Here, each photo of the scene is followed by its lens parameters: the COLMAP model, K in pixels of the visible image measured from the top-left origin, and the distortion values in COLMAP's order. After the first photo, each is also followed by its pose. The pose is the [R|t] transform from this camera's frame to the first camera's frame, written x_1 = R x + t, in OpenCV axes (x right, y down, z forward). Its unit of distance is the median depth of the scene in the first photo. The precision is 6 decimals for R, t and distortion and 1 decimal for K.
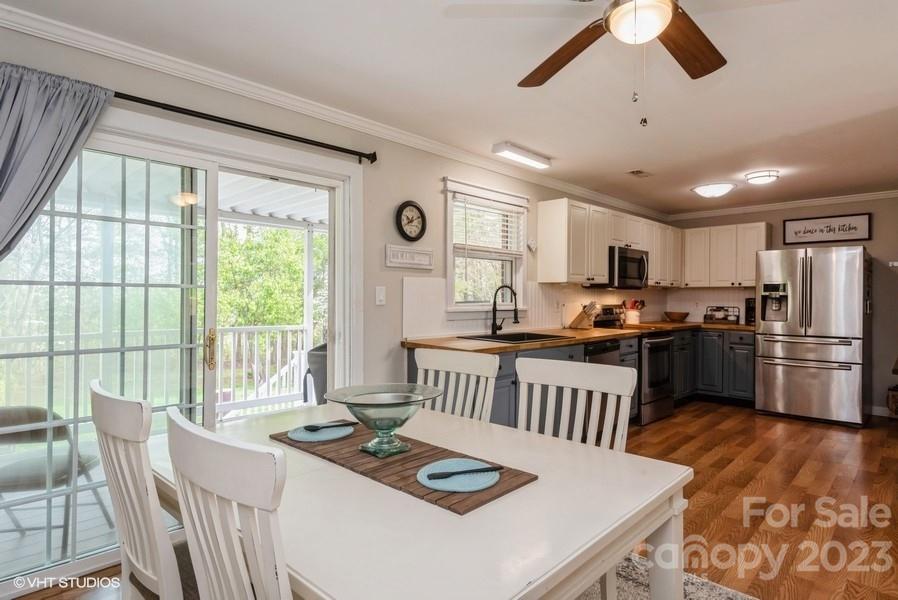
lens RADIAL K [[502.5, 0, 462.2], [0, 502.5, 299.6], [0, 0, 1]] dist [0.021299, -0.005936]
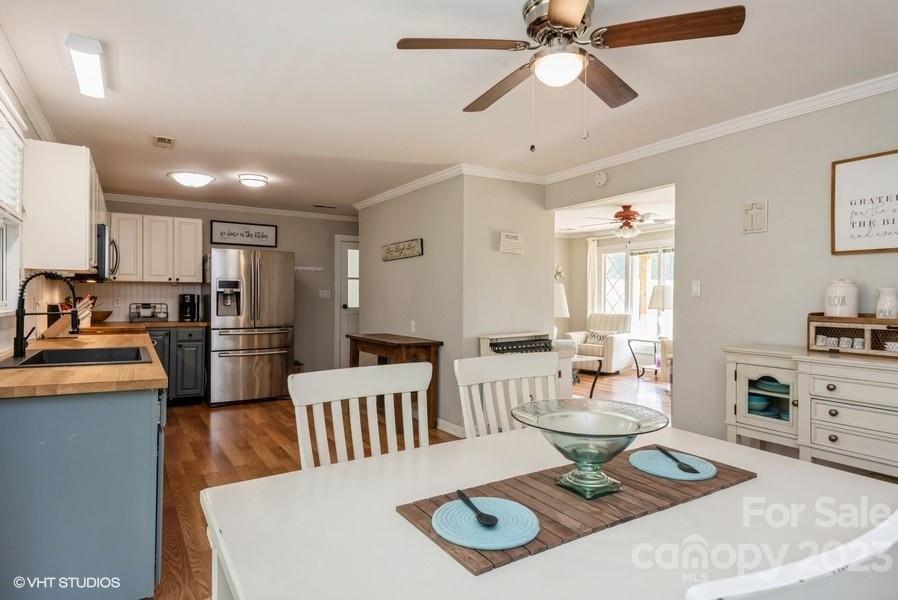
lens RADIAL K [[502.5, 0, 446.8], [0, 502.5, 296.9], [0, 0, 1]] dist [0.021299, -0.005936]
pose [[0.255824, -0.000449, 0.966723, -0.300675], [-0.003726, 0.999992, 0.001450, -0.001112], [-0.966716, -0.003973, 0.255821, 0.309405]]
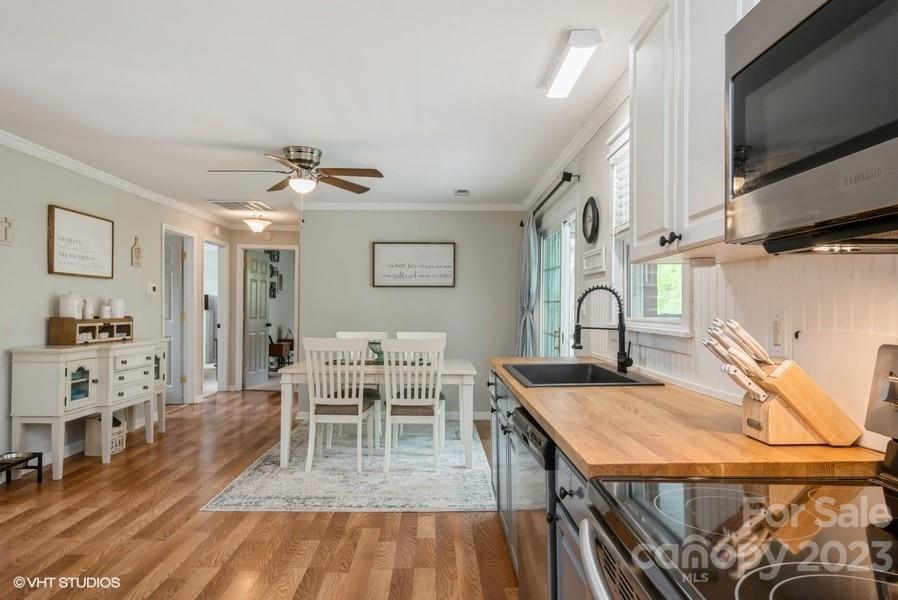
lens RADIAL K [[565.6, 0, 467.2], [0, 565.6, 310.0], [0, 0, 1]] dist [-0.009358, -0.001231]
pose [[-0.693528, 0.000619, -0.720430, 0.530462], [-0.005441, 0.999967, 0.006097, -0.003796], [0.720409, 0.008148, -0.693501, 1.072783]]
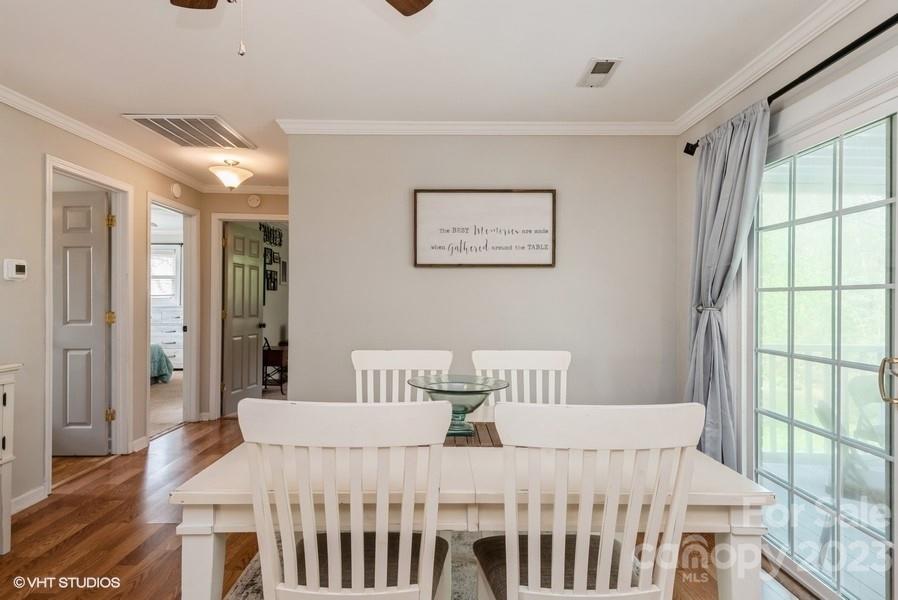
lens RADIAL K [[502.5, 0, 449.9], [0, 502.5, 300.6], [0, 0, 1]] dist [0.021299, -0.005936]
pose [[-0.717388, -0.002180, -0.696671, 0.195611], [-0.002521, 0.999997, -0.000534, -0.002104], [0.696669, 0.001373, -0.717391, 0.556589]]
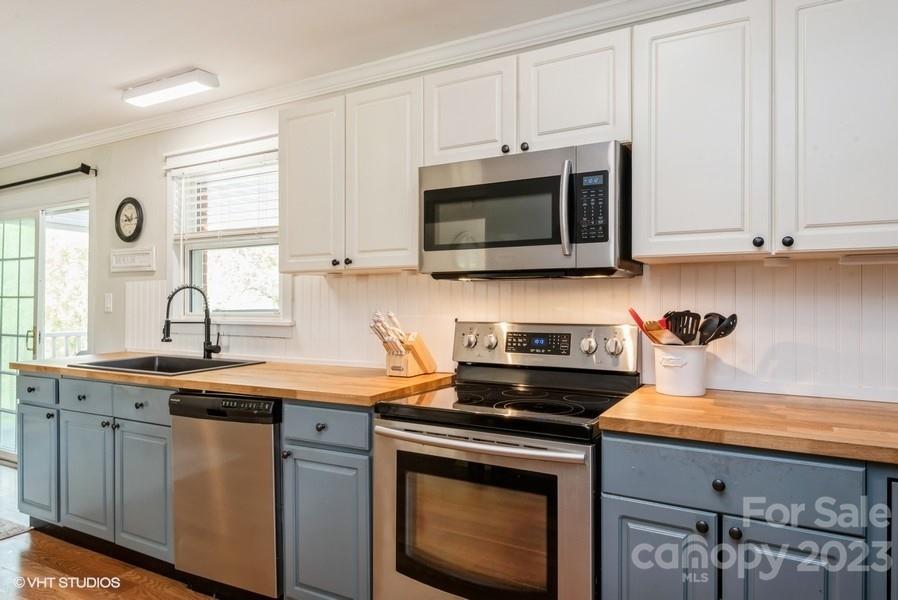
lens RADIAL K [[565.6, 0, 453.7], [0, 565.6, 300.1], [0, 0, 1]] dist [-0.009358, -0.001231]
pose [[0.275637, 0.001135, -0.961261, 0.725780], [0.002744, 0.999994, 0.001968, -0.008743], [0.961258, -0.003180, 0.275632, 0.899695]]
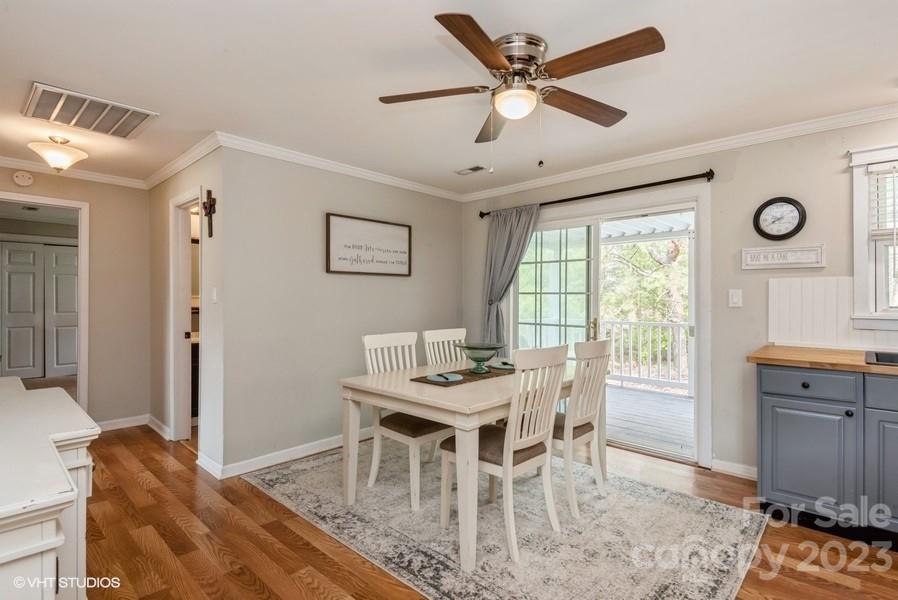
lens RADIAL K [[439.2, 0, 453.4], [0, 439.2, 296.4], [0, 0, 1]] dist [0.006151, -0.003479]
pose [[0.002595, -0.001831, -0.999995, 0.506325], [-0.002339, 0.999996, -0.001837, -0.005512], [0.999994, 0.002344, 0.002590, 0.271087]]
